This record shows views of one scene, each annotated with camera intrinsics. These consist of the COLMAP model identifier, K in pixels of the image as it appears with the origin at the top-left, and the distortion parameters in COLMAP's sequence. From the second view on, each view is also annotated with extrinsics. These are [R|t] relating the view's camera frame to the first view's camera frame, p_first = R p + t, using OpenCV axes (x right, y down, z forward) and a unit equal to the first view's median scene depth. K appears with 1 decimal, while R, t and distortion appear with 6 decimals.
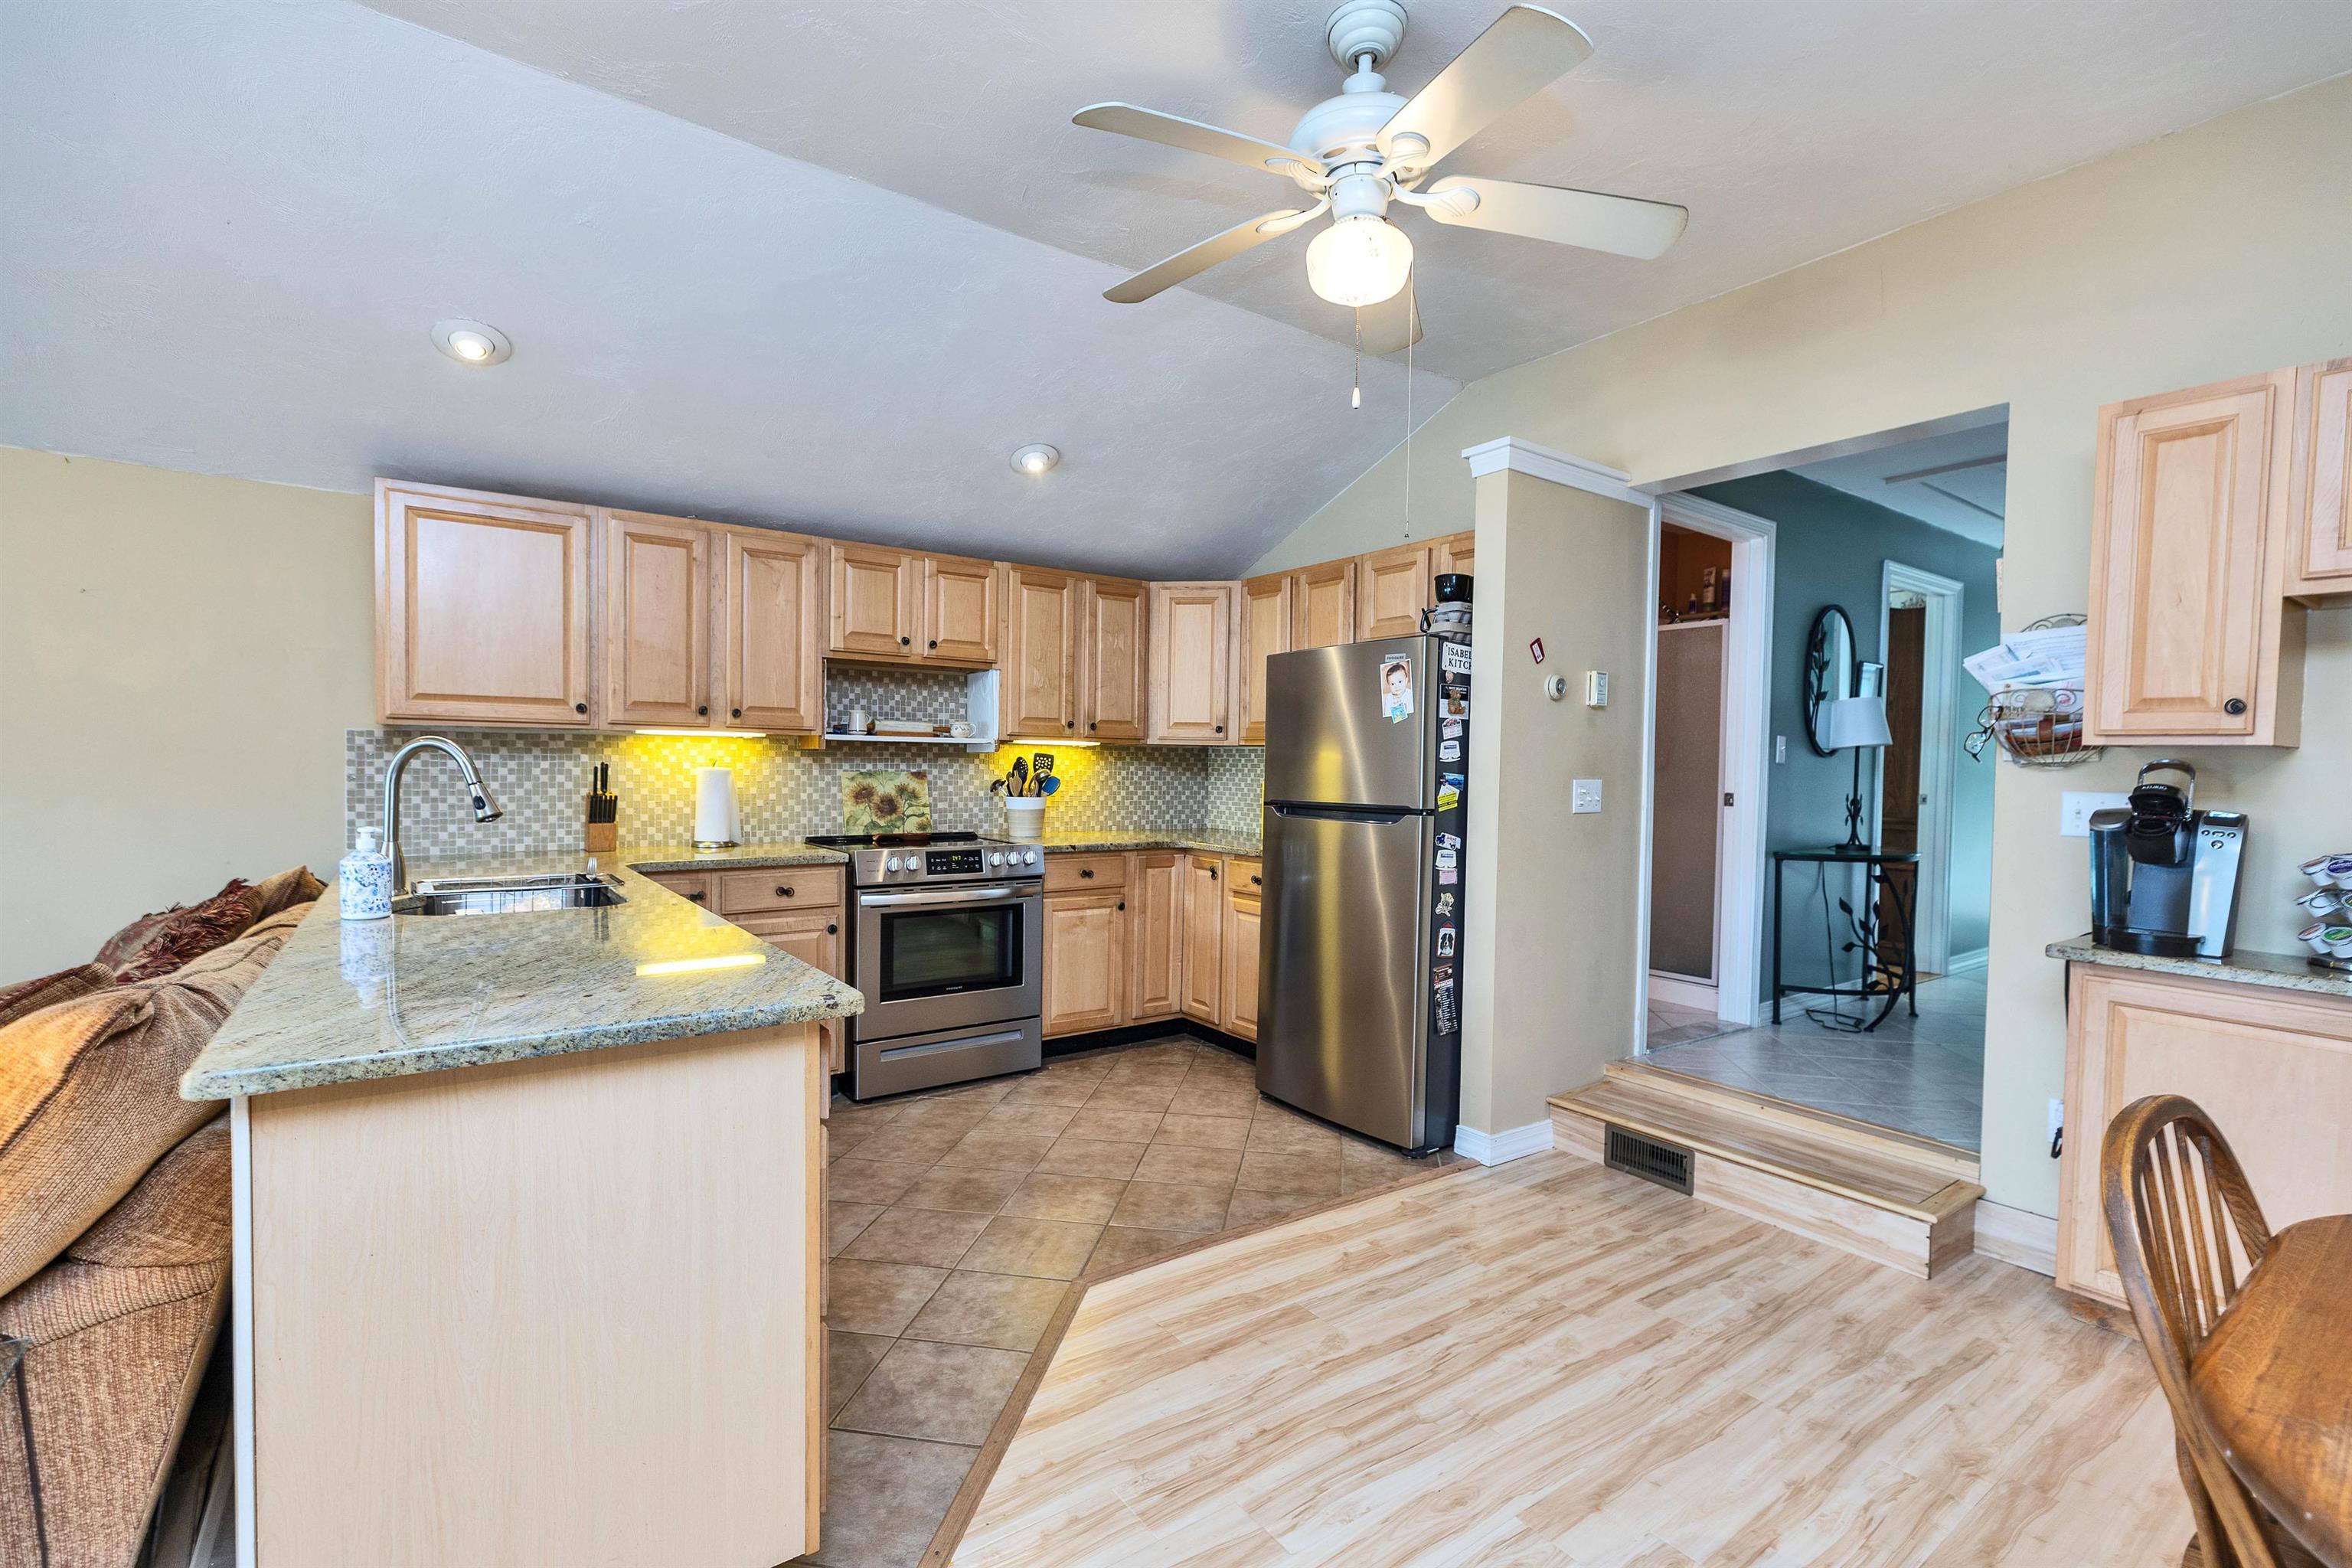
lens RADIAL K [[1060.8, 0, 1185.5], [0, 1060.8, 790.3], [0, 0, 1]] dist [0.015662, 0.000596]
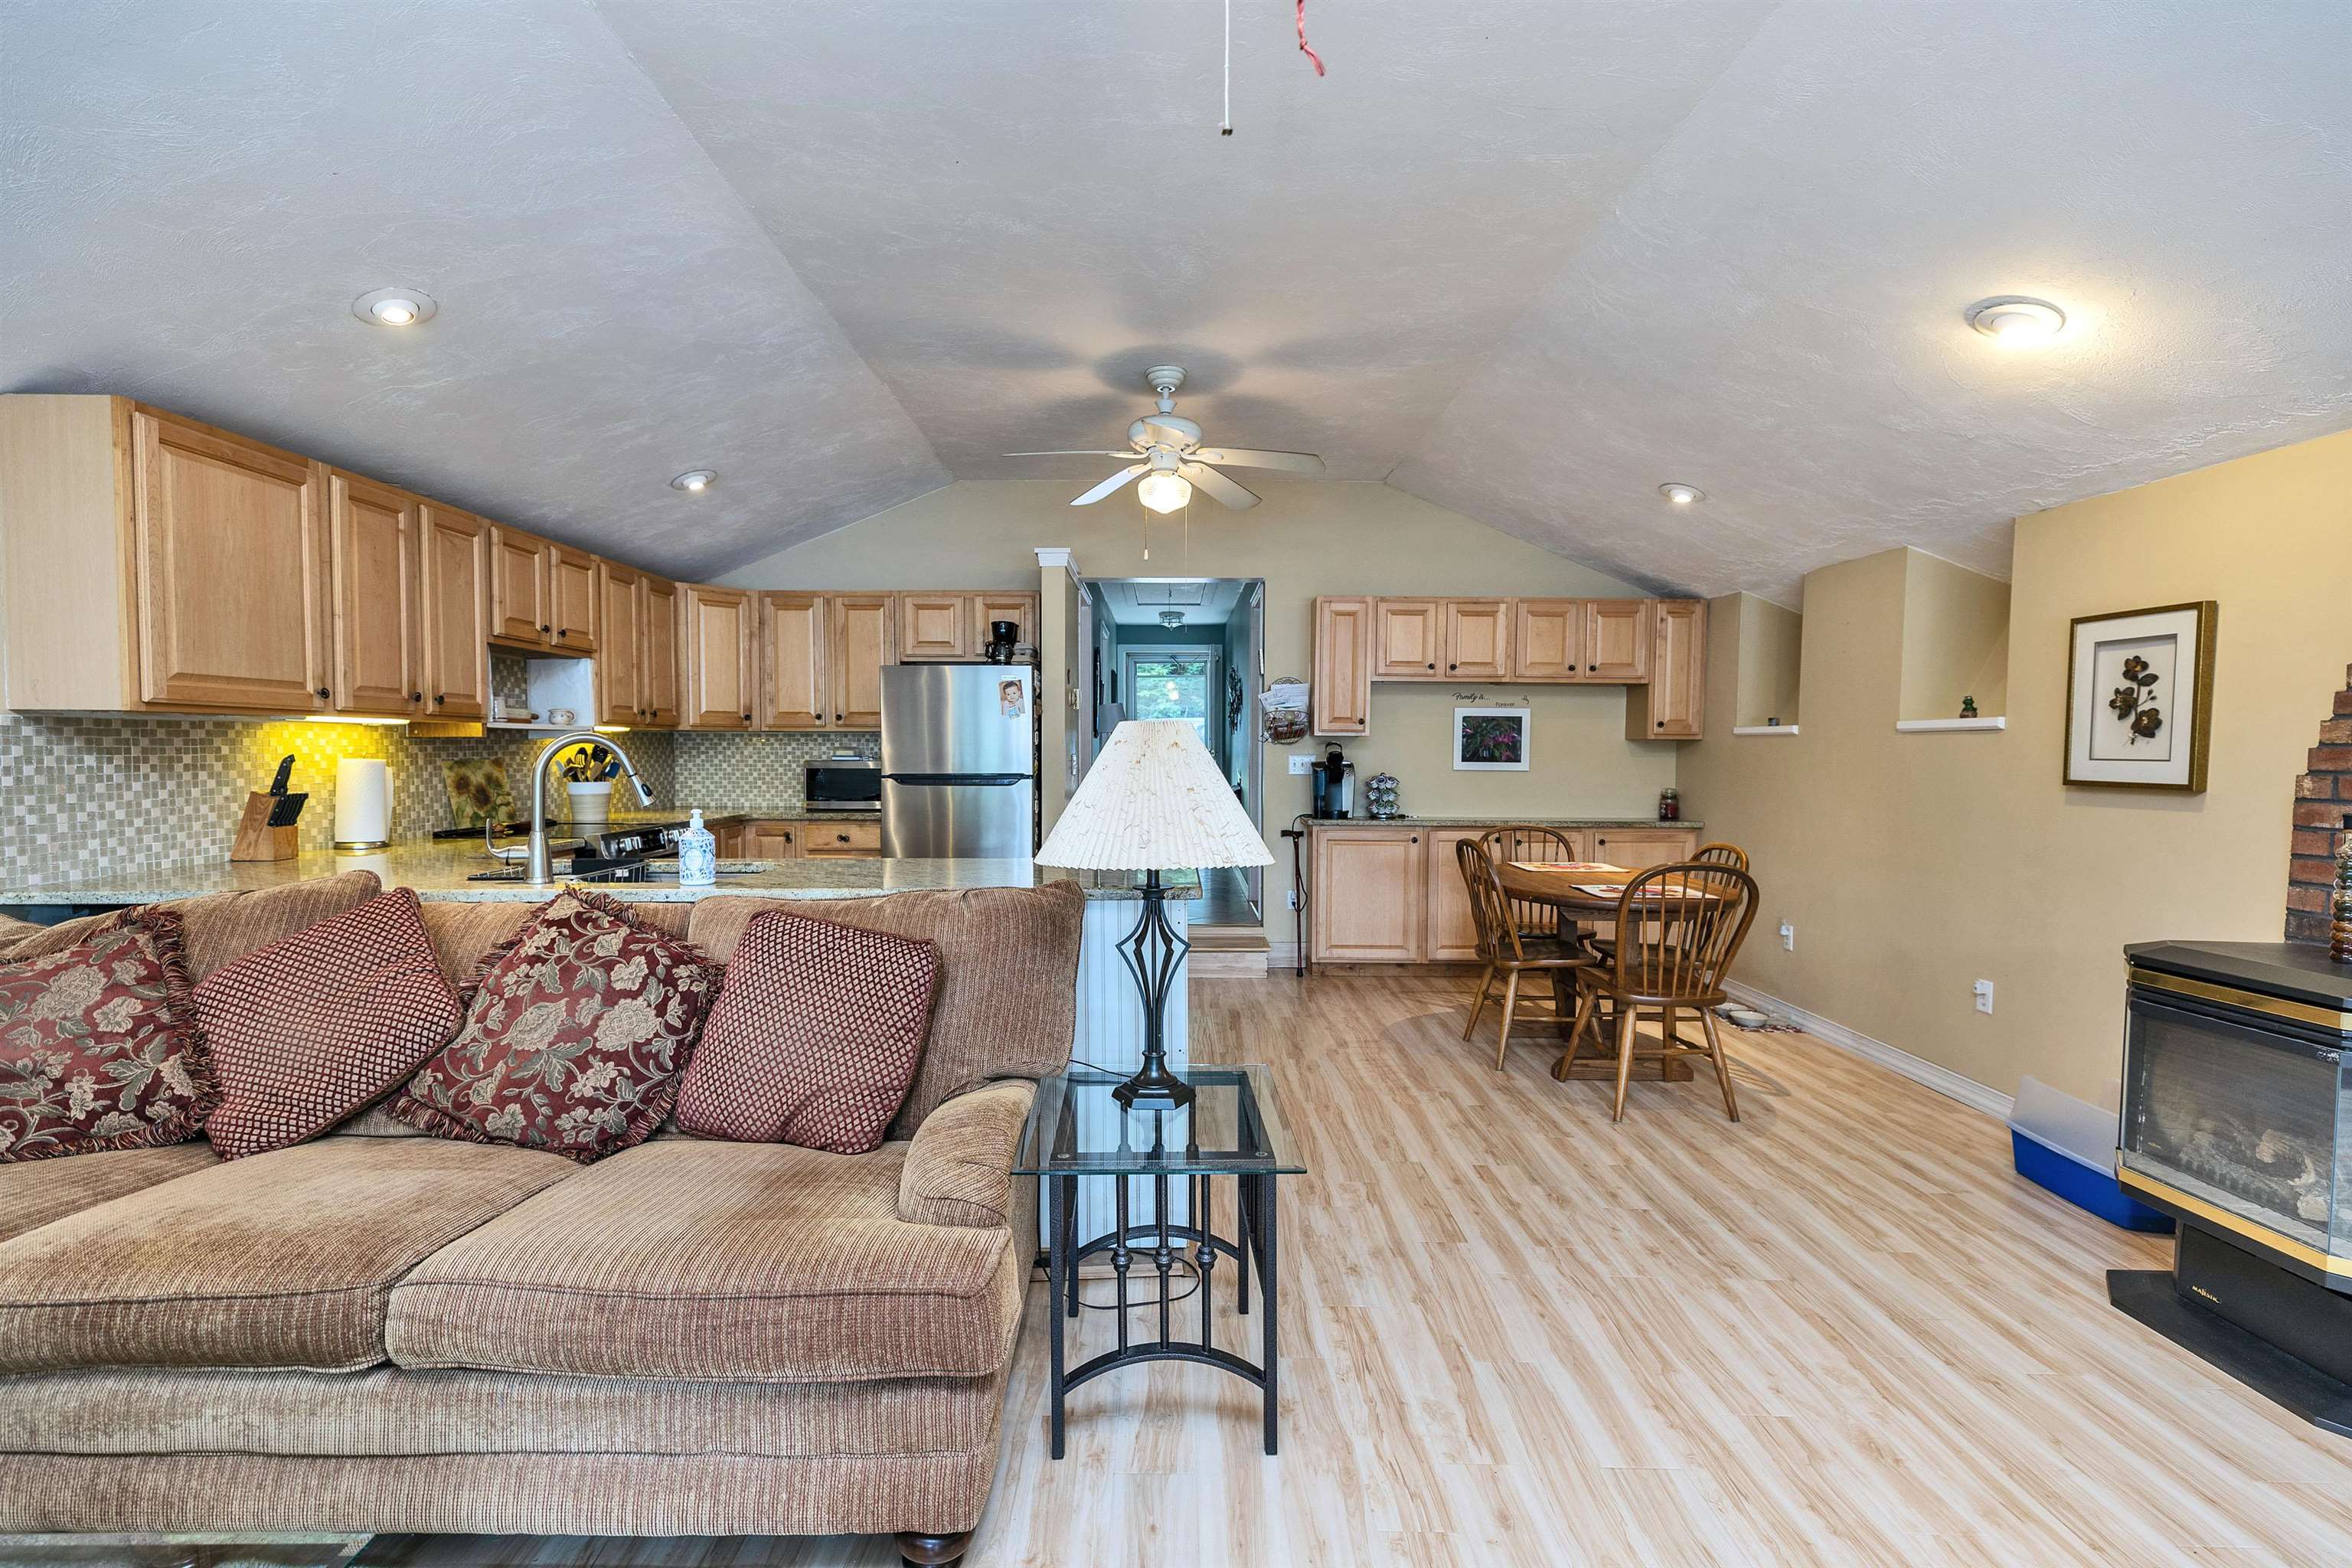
lens RADIAL K [[1060.8, 0, 1166.3], [0, 1060.8, 787.4], [0, 0, 1]] dist [0.015662, 0.000596]
pose [[0.581566, -0.043067, 0.812359, -0.787680], [0.027573, 0.999067, 0.033226, -0.008718], [-0.813032, 0.003076, 0.582211, -0.068962]]
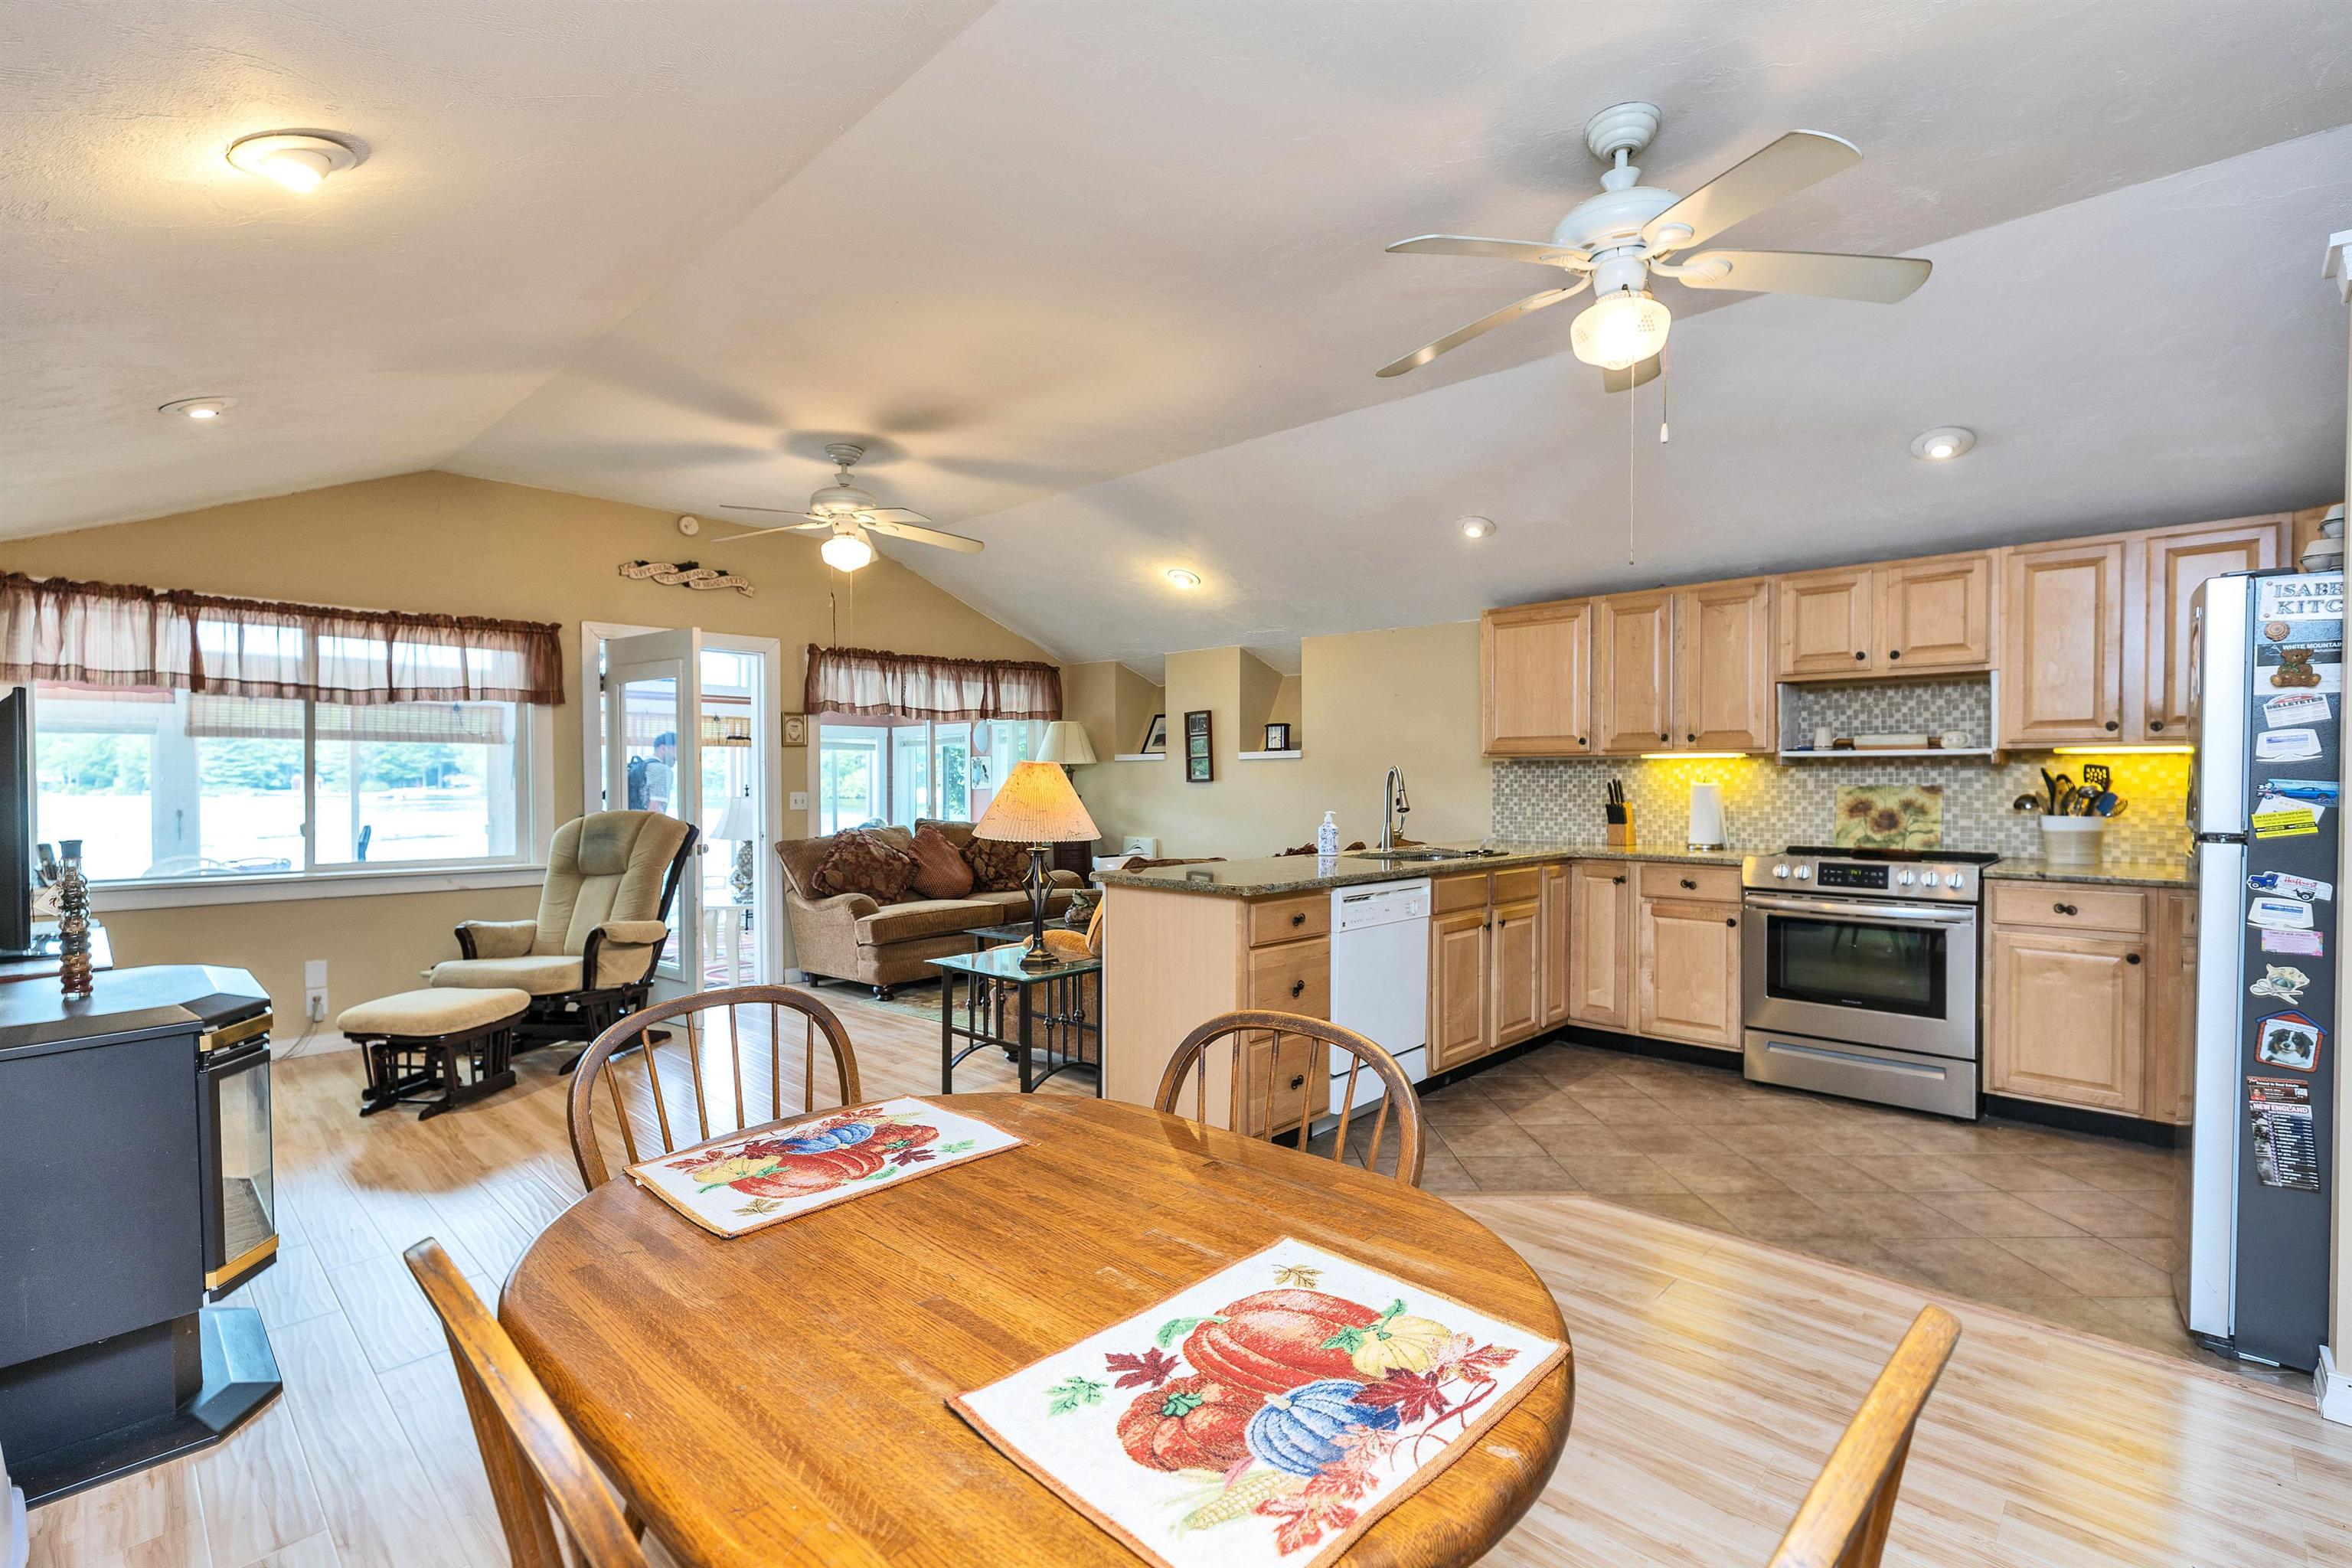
lens RADIAL K [[1060.8, 0, 1159.8], [0, 1060.8, 779.5], [0, 0, 1]] dist [0.015662, 0.000596]
pose [[0.171057, -0.011541, -0.985194, 0.653045], [-0.022641, 0.999621, -0.015641, 0.007983], [0.985001, 0.024981, 0.170731, 0.182942]]
